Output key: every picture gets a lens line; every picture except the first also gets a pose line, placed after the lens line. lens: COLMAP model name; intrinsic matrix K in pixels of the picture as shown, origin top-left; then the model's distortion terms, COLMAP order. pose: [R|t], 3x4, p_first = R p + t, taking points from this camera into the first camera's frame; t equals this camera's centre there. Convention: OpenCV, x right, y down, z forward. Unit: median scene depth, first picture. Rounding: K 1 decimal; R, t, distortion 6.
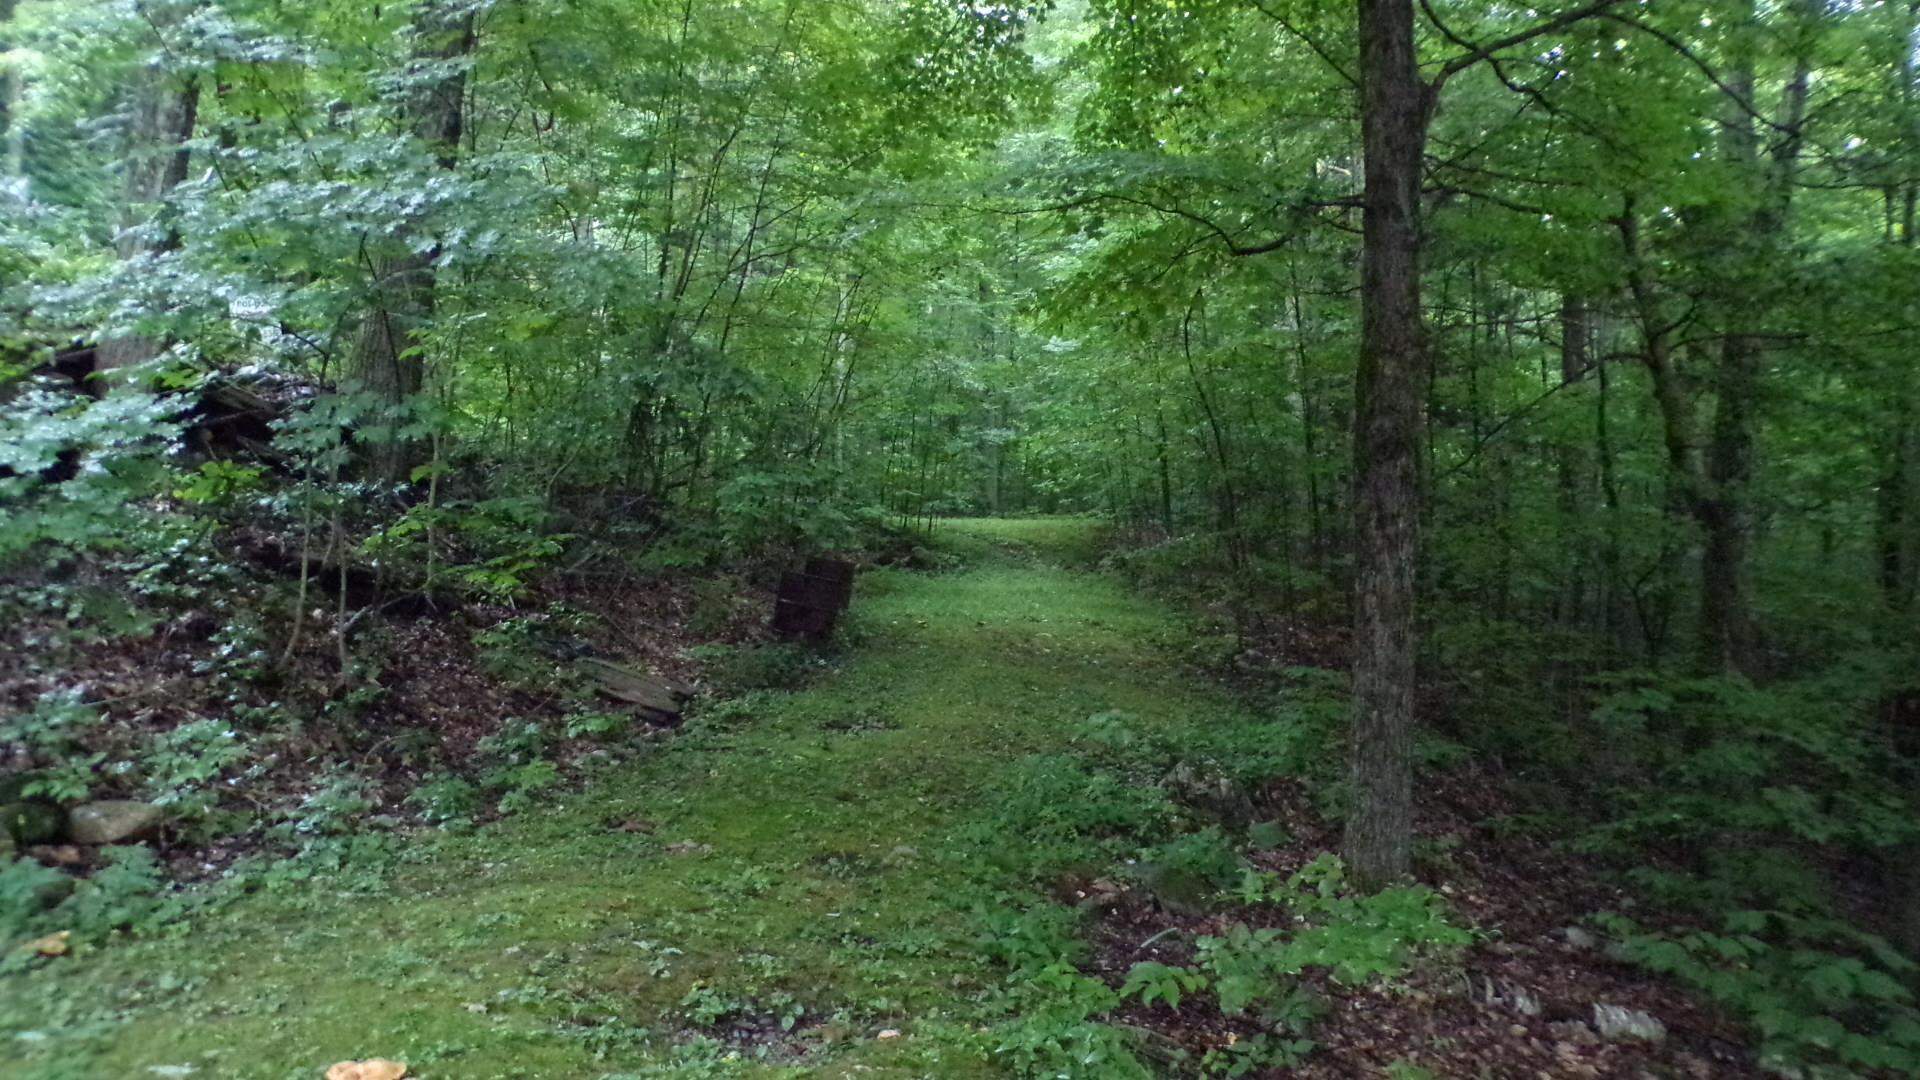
lens RADIAL K [[1375.0, 0, 956.2], [0, 1375.0, 543.6], [0, 0, 1]] dist [0.117112, 0.001386]
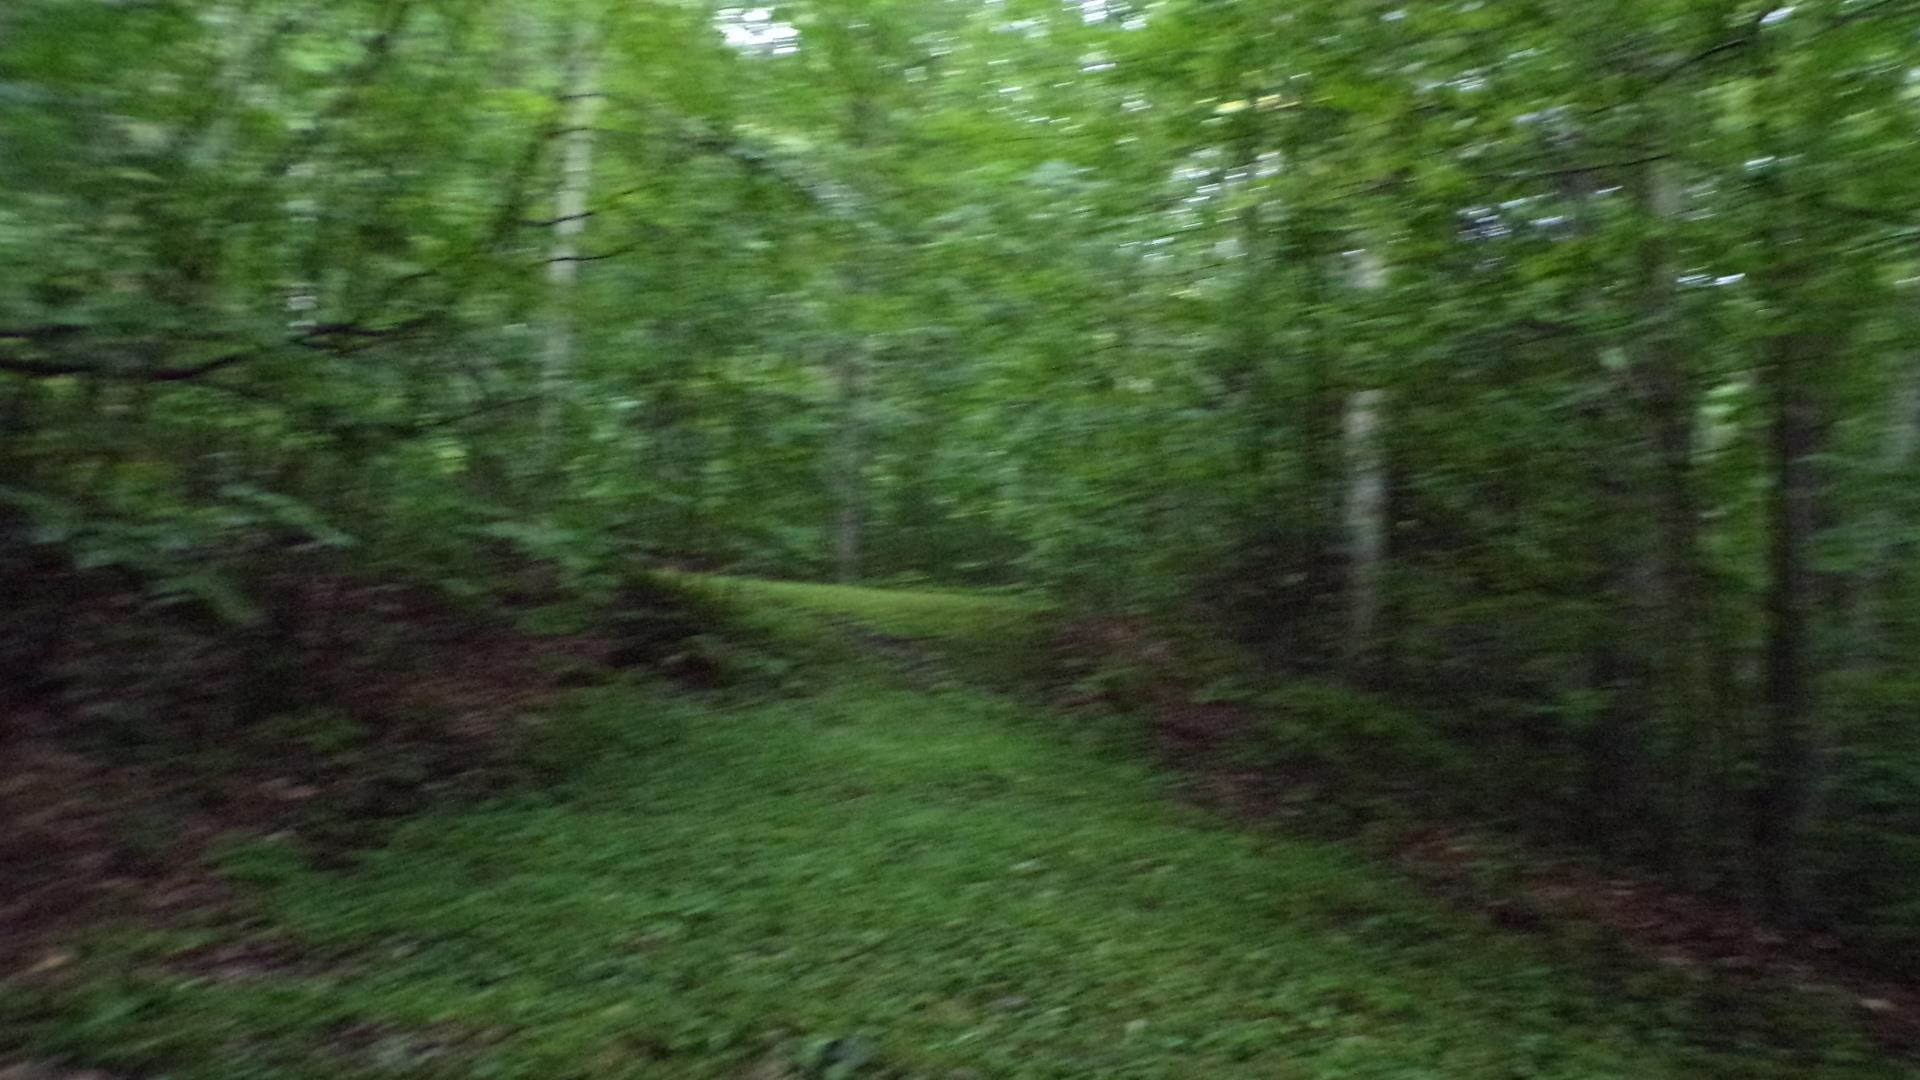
lens RADIAL K [[1375.0, 0, 956.2], [0, 1375.0, 543.6], [0, 0, 1]] dist [0.117112, 0.001386]
pose [[0.989753, 0.080004, 0.118272, -0.000127], [-0.074043, 0.995793, -0.053976, -0.009745], [-0.122092, 0.044665, 0.991513, 0.498397]]
